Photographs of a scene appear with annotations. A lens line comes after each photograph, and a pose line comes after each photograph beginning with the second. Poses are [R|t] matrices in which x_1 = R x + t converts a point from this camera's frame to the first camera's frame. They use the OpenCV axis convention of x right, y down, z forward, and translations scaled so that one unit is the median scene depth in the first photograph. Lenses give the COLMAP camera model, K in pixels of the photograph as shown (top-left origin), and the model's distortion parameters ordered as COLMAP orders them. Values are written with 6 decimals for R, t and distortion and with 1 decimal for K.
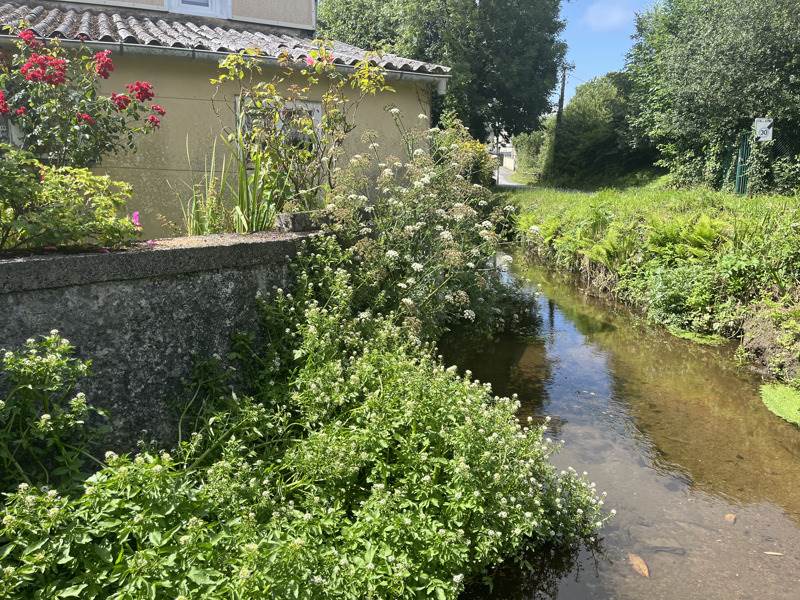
lens RADIAL K [[601.3, 0, 400.0], [0, 601.3, 300.0], [0, 0, 1]] dist [0.064725, -0.093742]
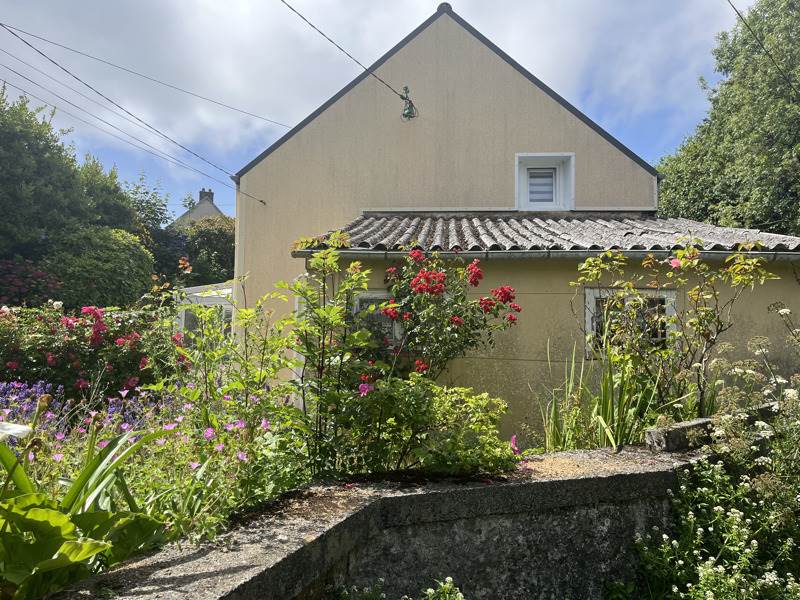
lens RADIAL K [[601.3, 0, 400.0], [0, 601.3, 300.0], [0, 0, 1]] dist [0.064725, -0.093742]
pose [[0.868897, -0.027765, -0.494213, -0.081055], [-0.105460, 0.965118, -0.239634, -0.083490], [0.483628, 0.260337, 0.835661, 0.010711]]
